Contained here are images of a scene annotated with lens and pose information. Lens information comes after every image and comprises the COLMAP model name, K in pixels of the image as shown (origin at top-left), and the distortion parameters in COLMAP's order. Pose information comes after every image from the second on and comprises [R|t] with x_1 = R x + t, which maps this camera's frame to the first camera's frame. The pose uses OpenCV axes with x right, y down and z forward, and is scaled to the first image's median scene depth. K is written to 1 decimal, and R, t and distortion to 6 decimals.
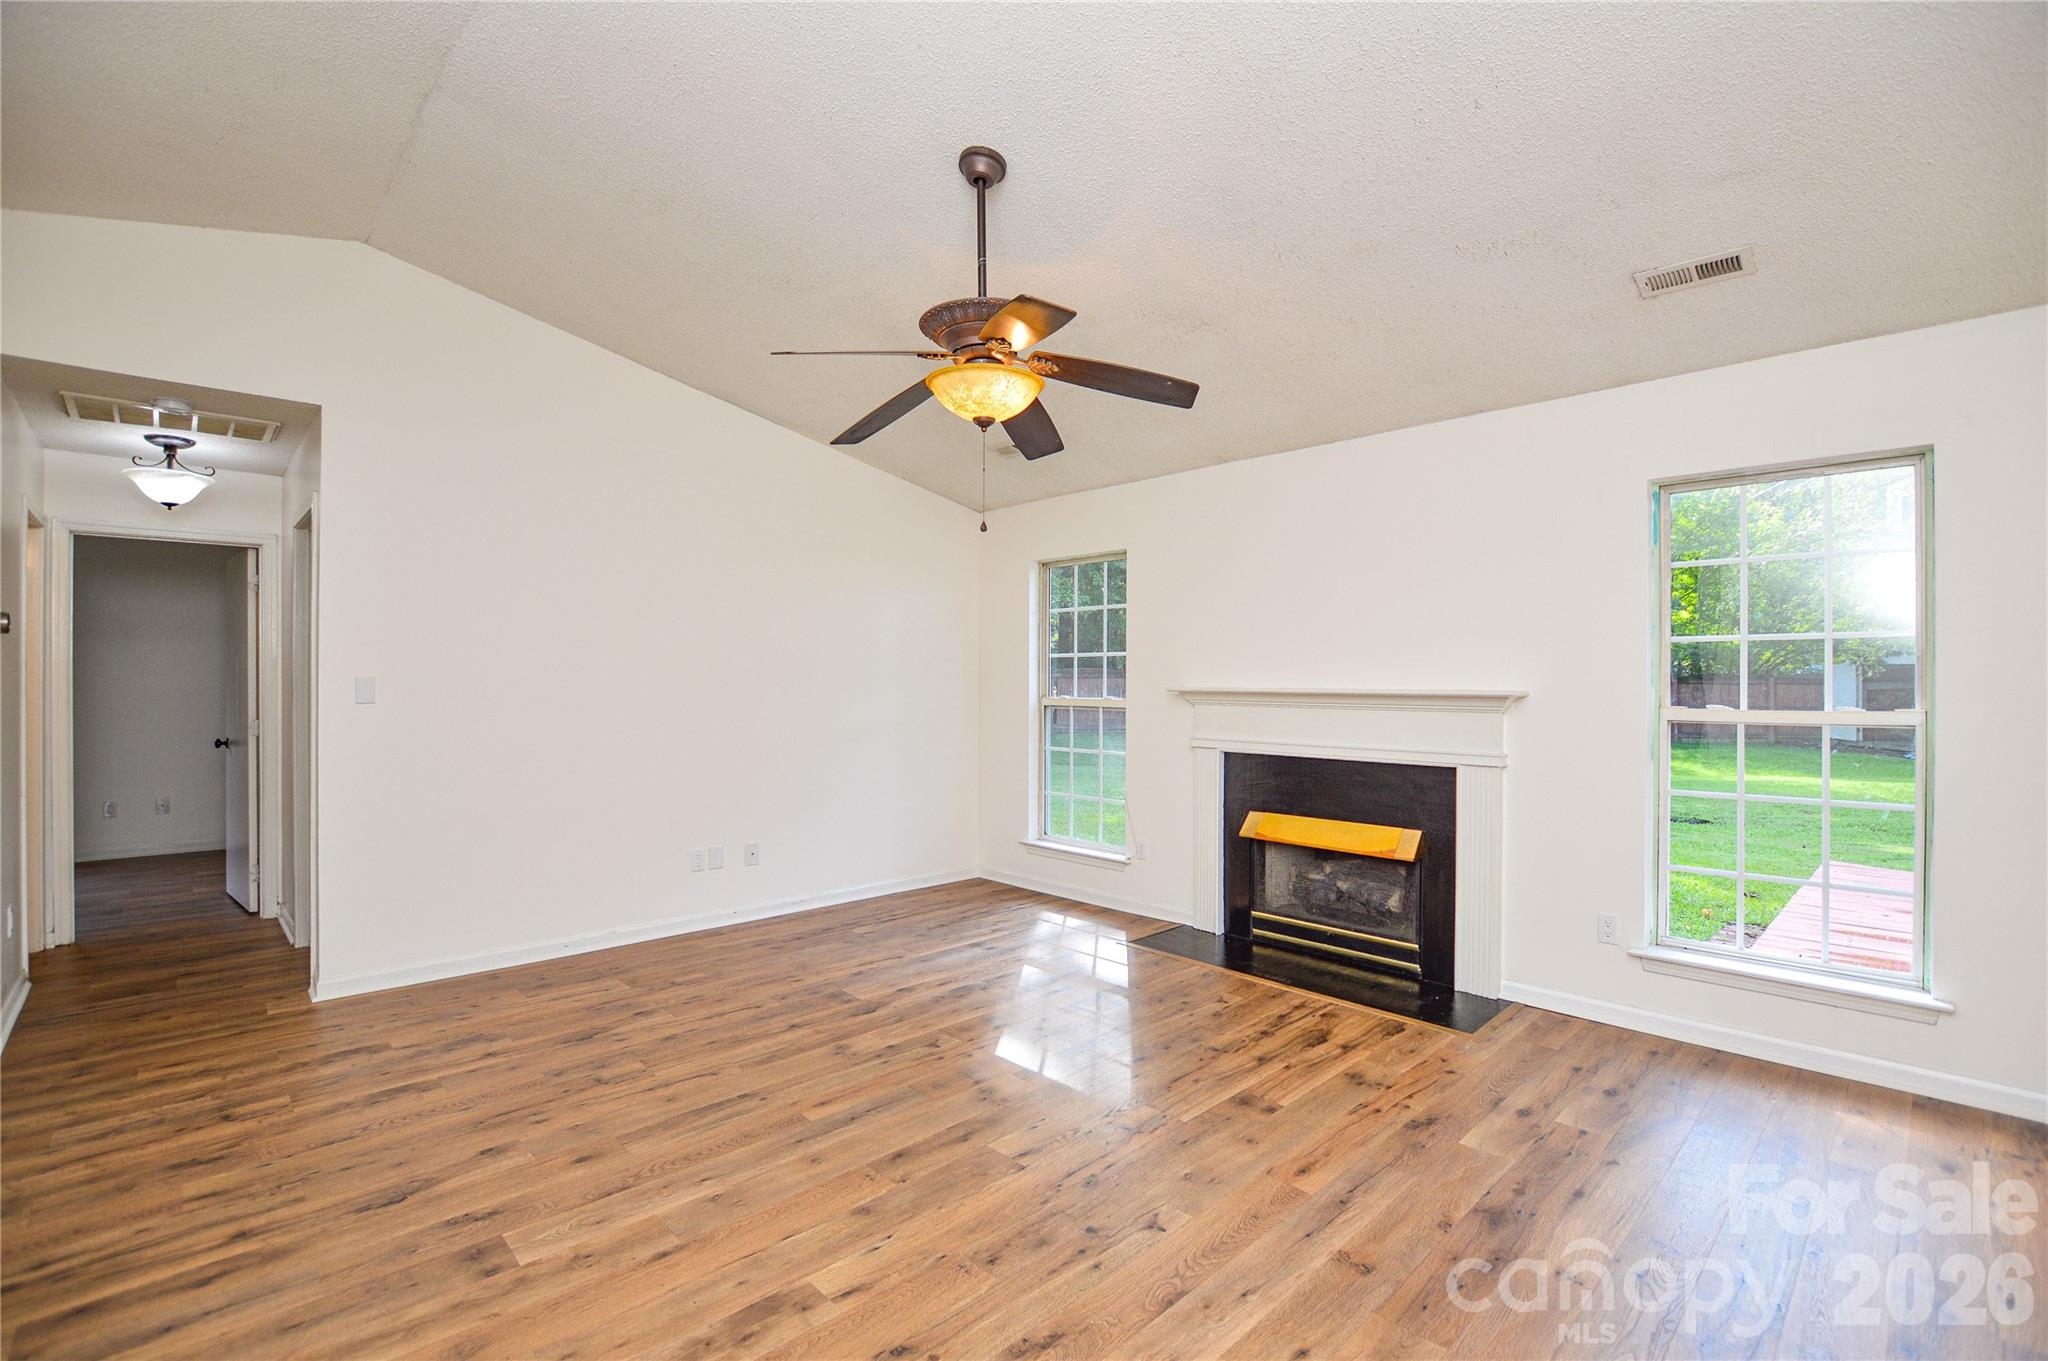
lens RADIAL K [[916.5, 0, 1017.8], [0, 916.5, 678.2], [0, 0, 1]] dist [-0.029858, 0.000424]
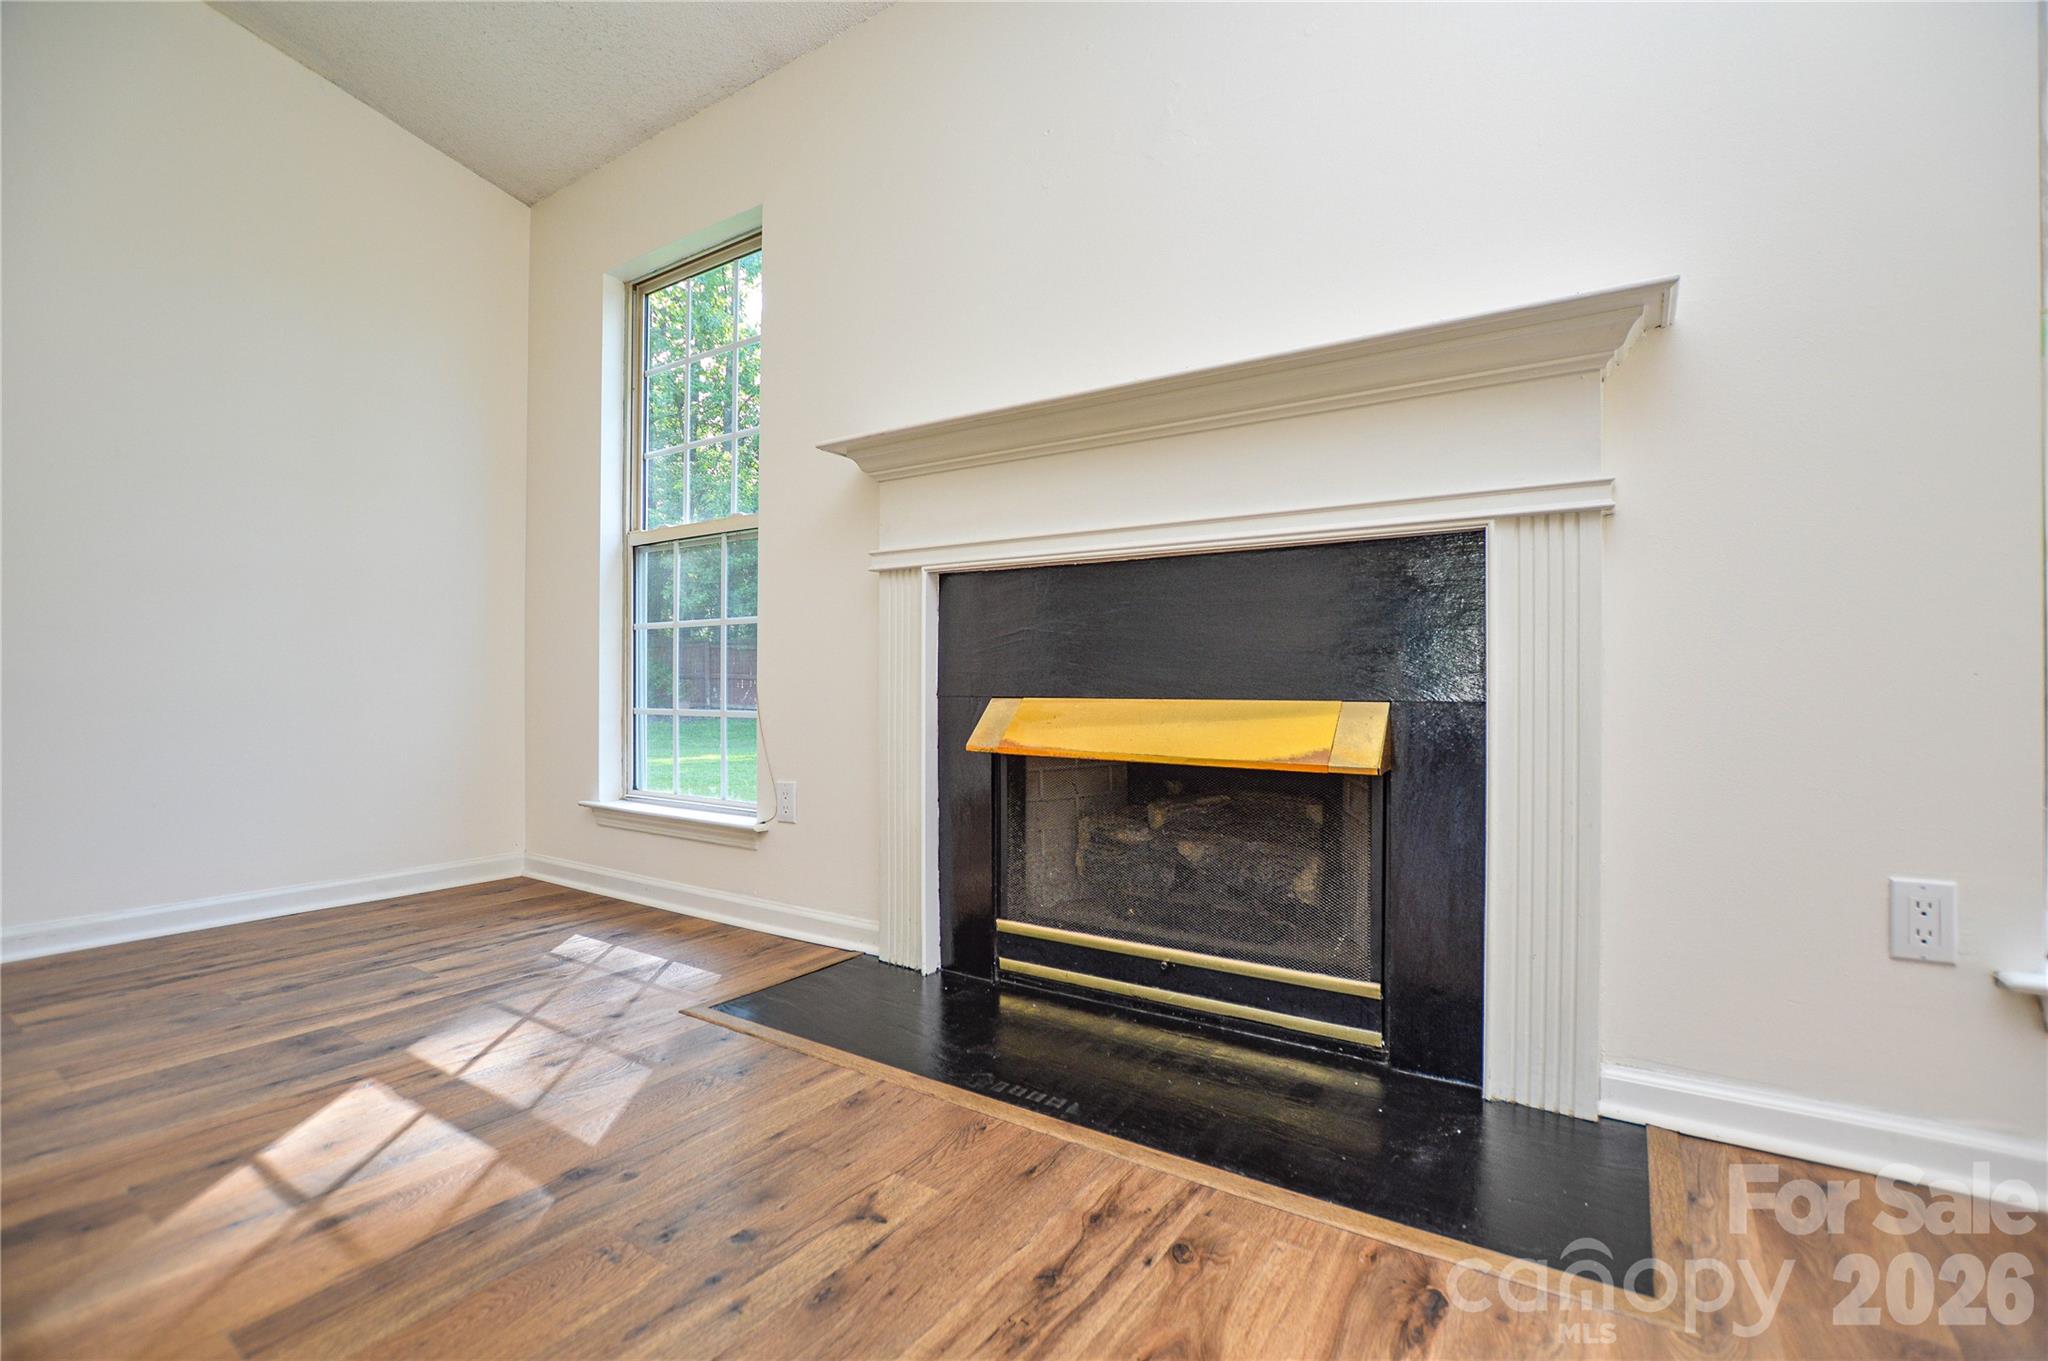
lens RADIAL K [[916.5, 0, 1017.8], [0, 916.5, 678.2], [0, 0, 1]] dist [-0.029858, 0.000424]
pose [[0.976694, -0.001022, 0.214632, 0.172575], [0.001599, 0.999996, -0.002514, 0.139566], [-0.214629, 0.002798, 0.976692, 0.565844]]
